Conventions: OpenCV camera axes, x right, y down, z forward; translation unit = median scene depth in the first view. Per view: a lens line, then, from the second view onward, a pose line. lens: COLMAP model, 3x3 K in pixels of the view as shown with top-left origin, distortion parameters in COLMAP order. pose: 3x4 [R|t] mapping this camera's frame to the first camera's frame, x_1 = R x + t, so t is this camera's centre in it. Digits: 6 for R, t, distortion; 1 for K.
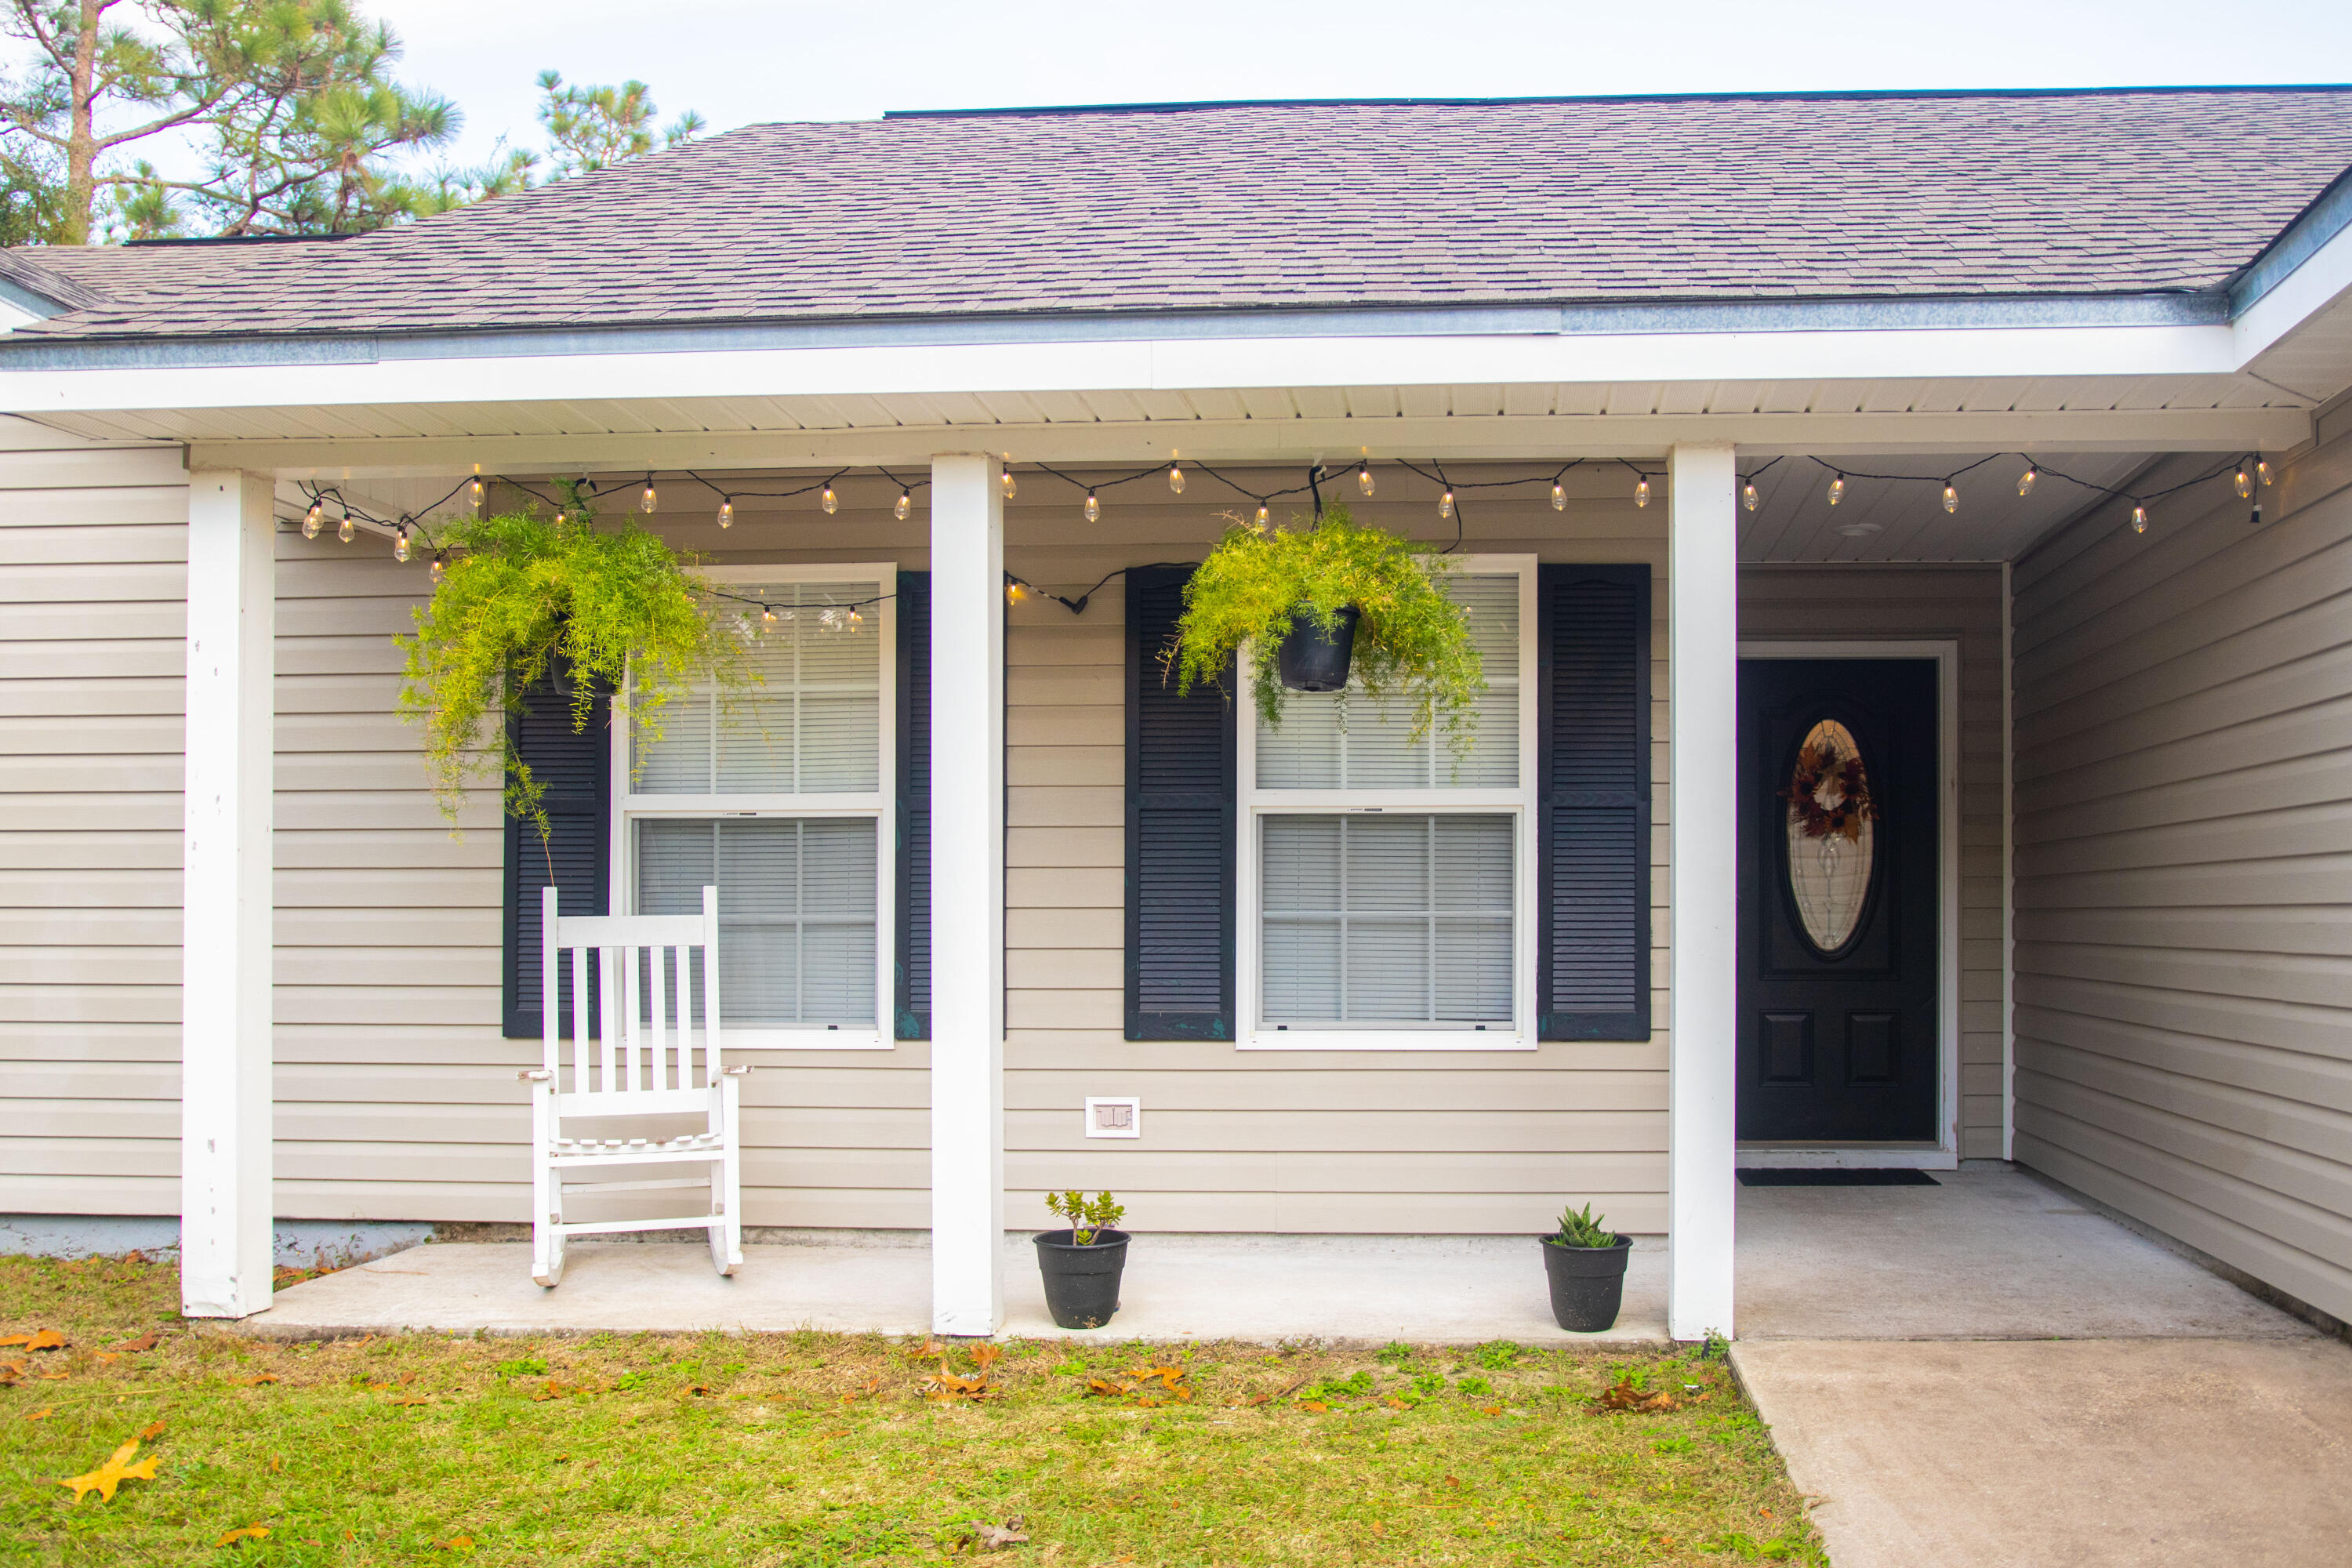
lens RADIAL K [[2029.8, 0, 1404.8], [0, 2029.8, 898.9], [0, 0, 1]] dist [-0.064611, 0.013445]
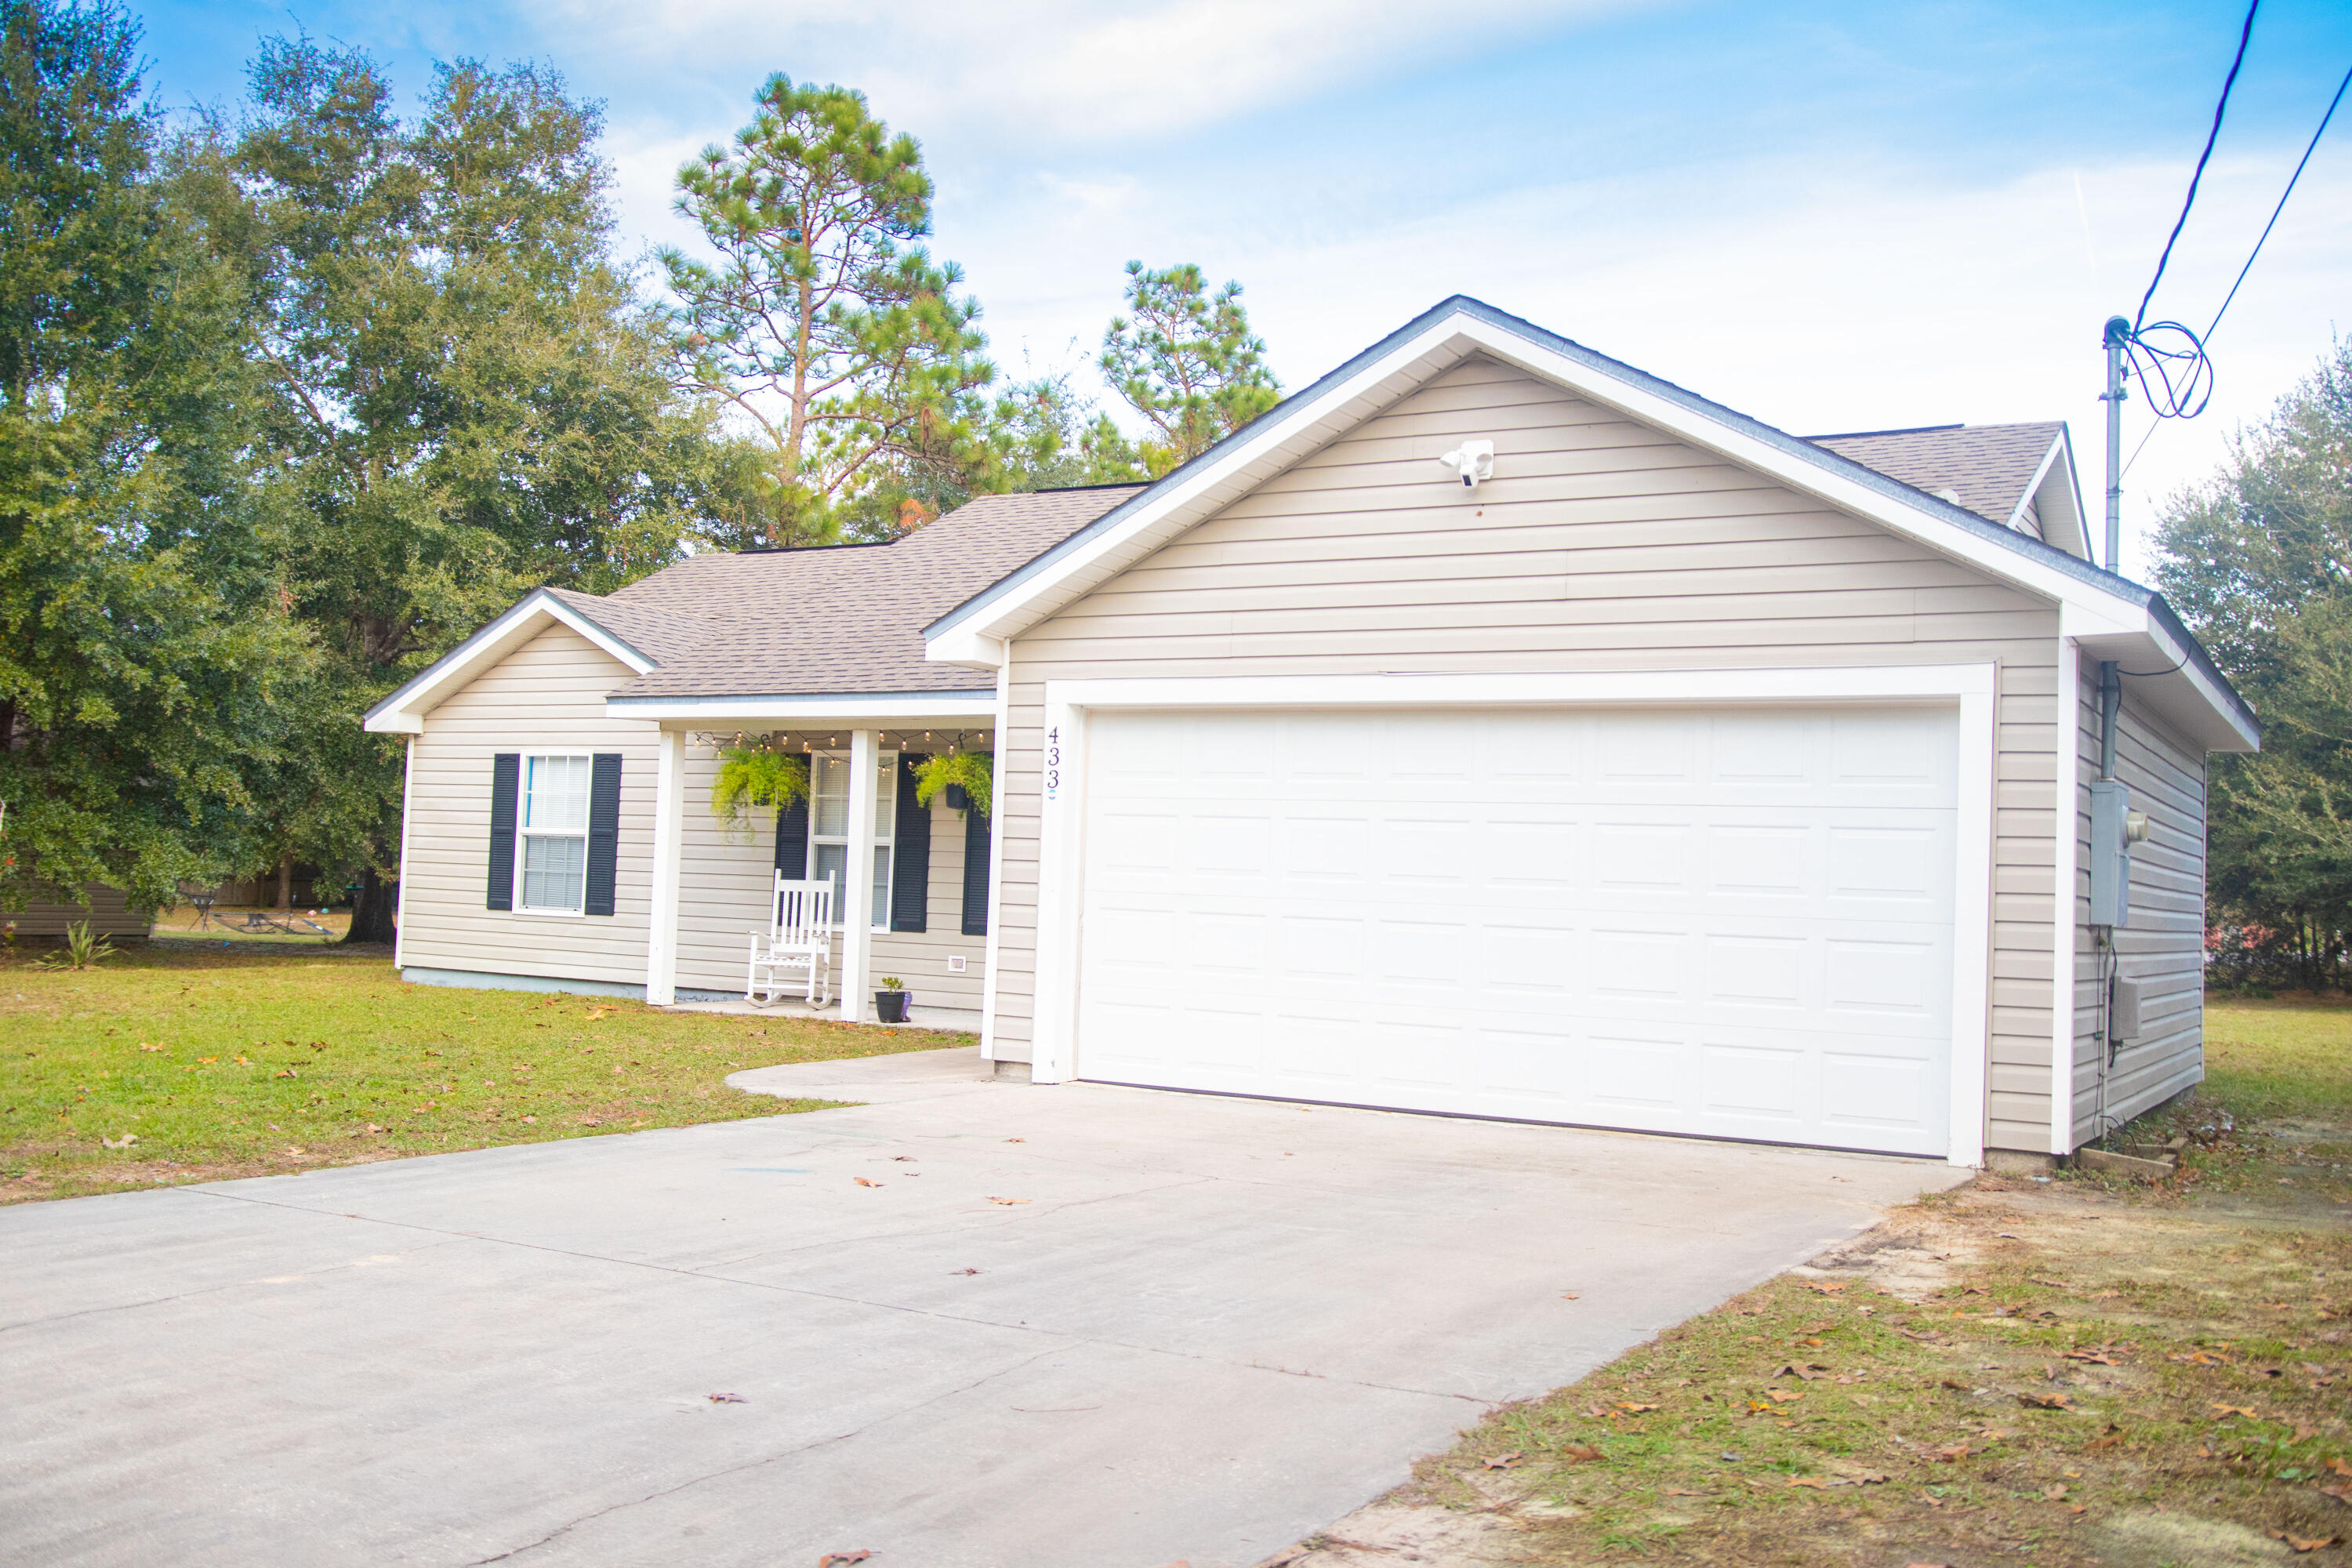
lens RADIAL K [[2212.7, 0, 1176.0], [0, 2212.7, 784.0], [0, 0, 1]] dist [-0.042837, -0.001996]
pose [[0.886799, 0.010790, -0.462030, 1.419125], [-0.035390, 0.998377, -0.044609, -0.006292], [0.460799, 0.055911, 0.885742, -1.403612]]
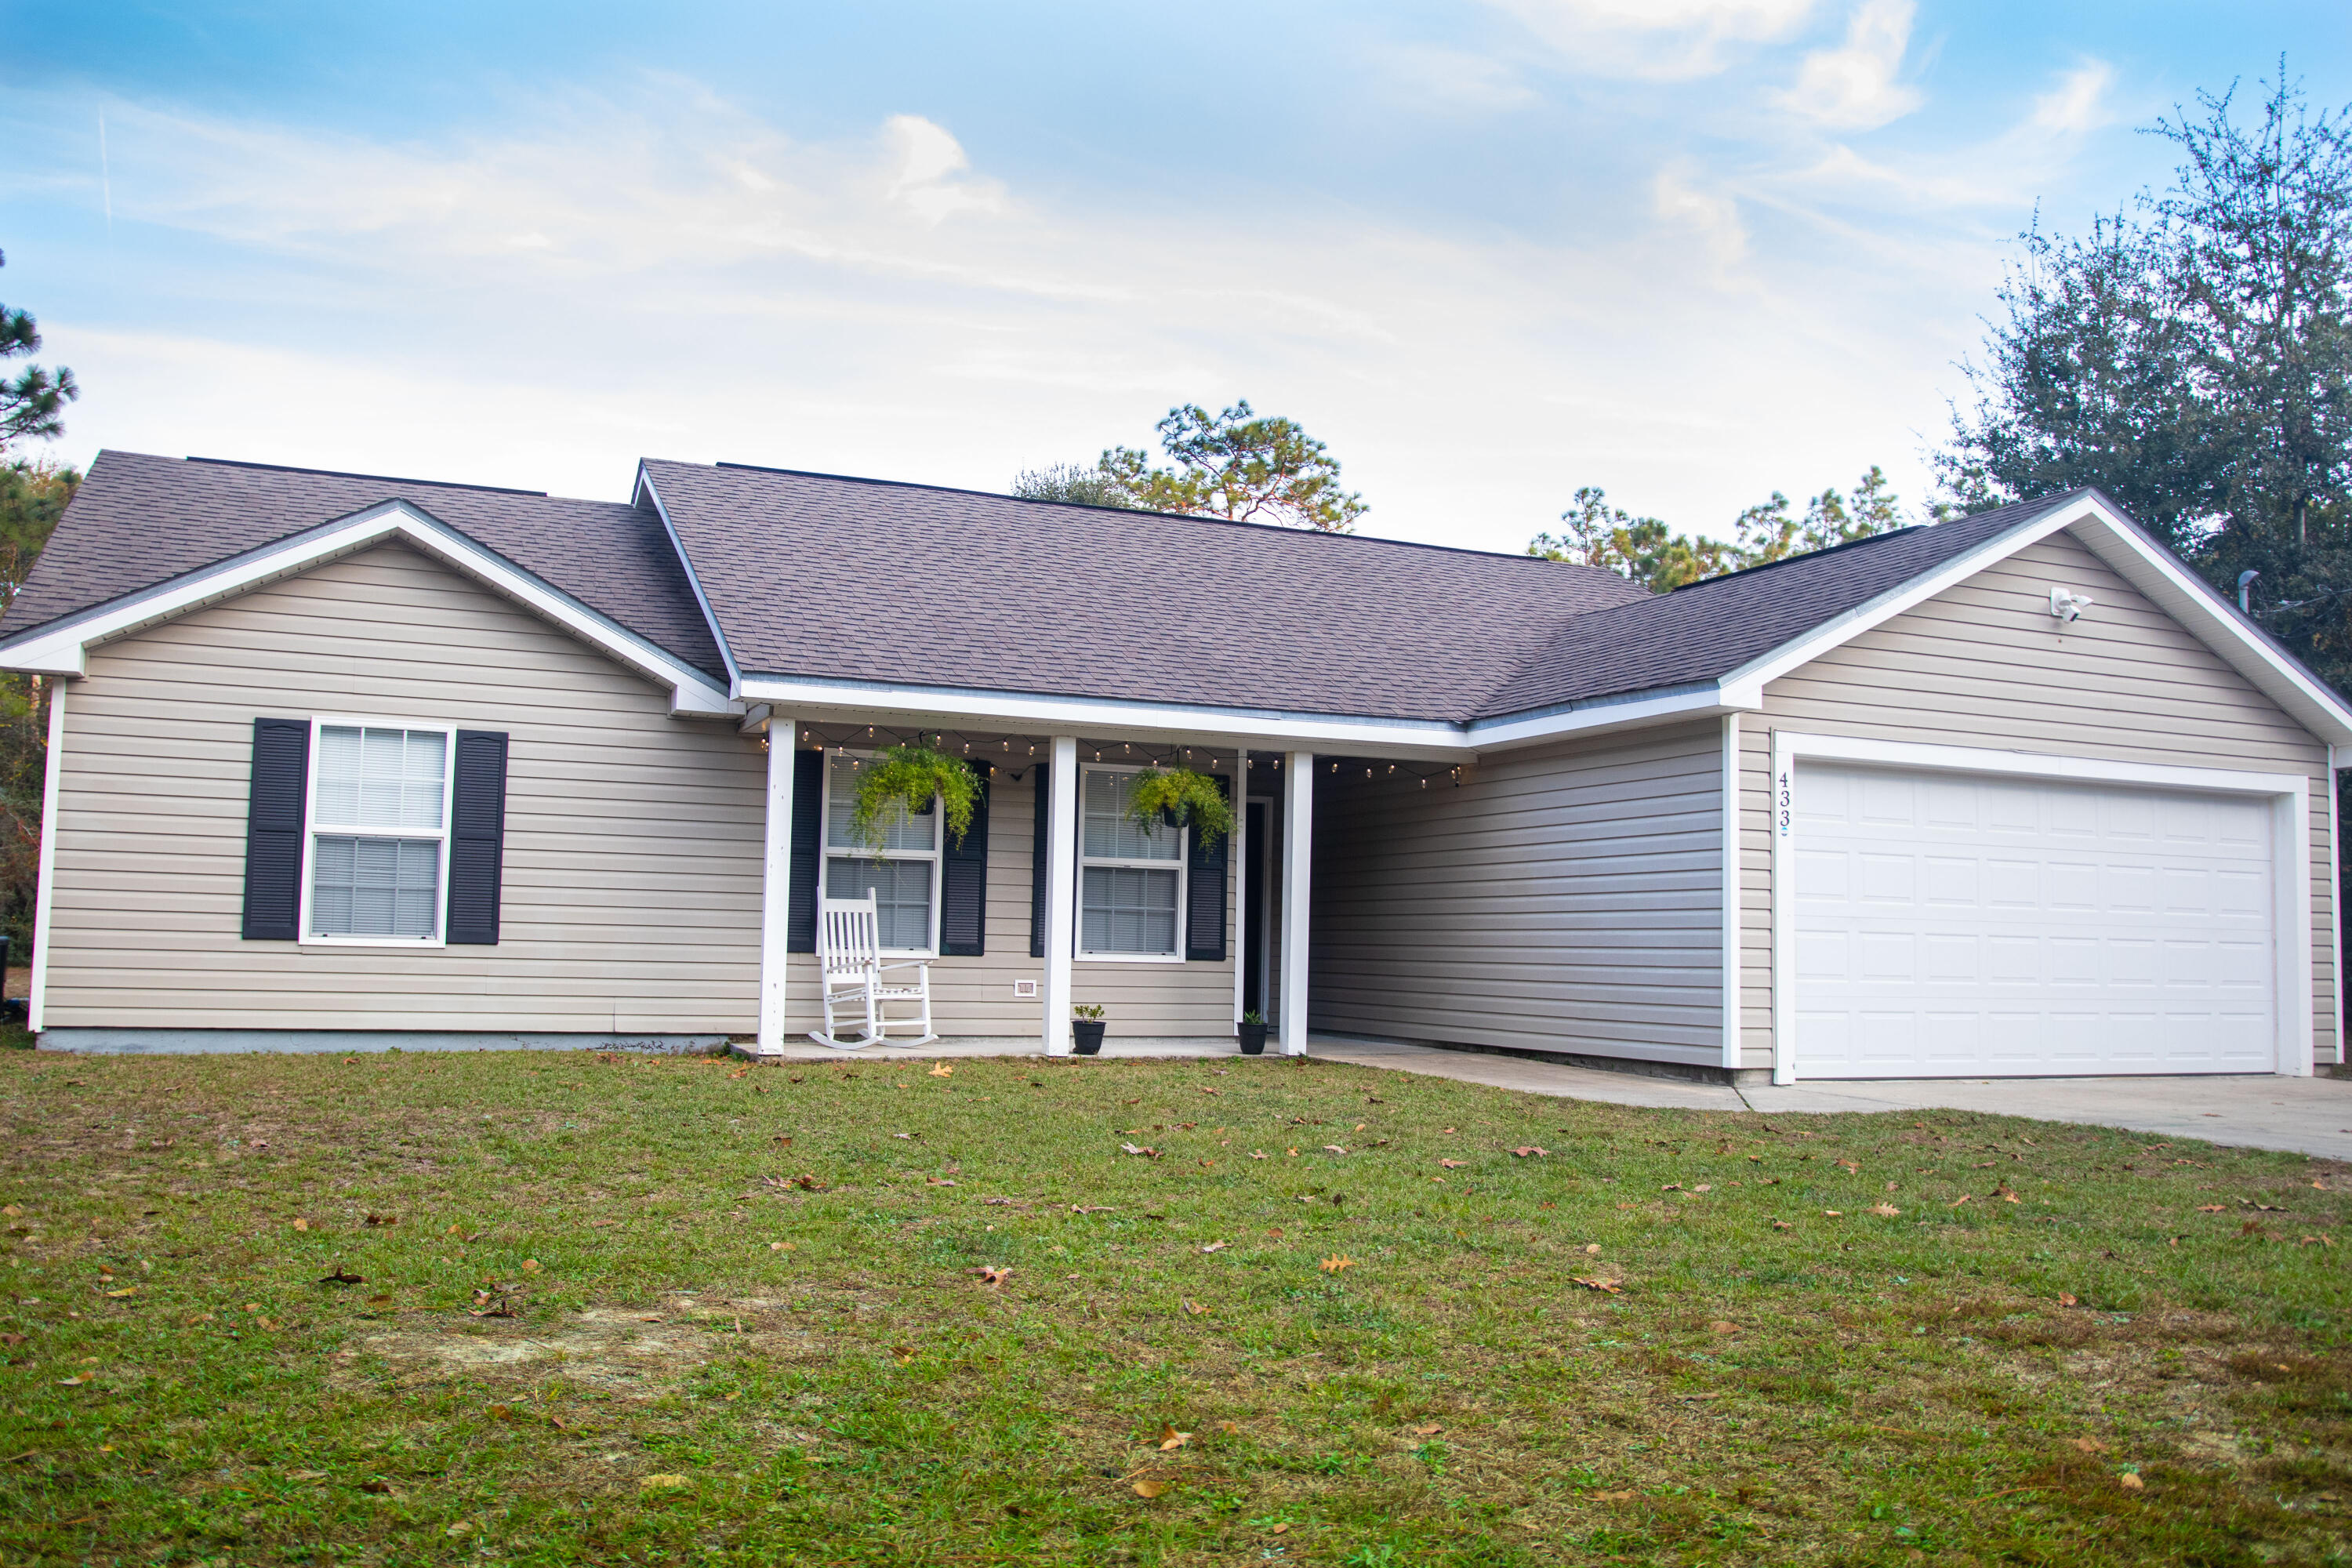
lens RADIAL K [[1966.0, 0, 1175.4], [0, 1966.0, 804.7], [0, 0, 1]] dist [-0.087641, 0.077563]
pose [[0.894279, 0.052273, 0.444446, -1.048200], [-0.025581, 0.997502, -0.065847, 0.038468], [-0.446778, 0.047516, 0.893382, -1.204532]]
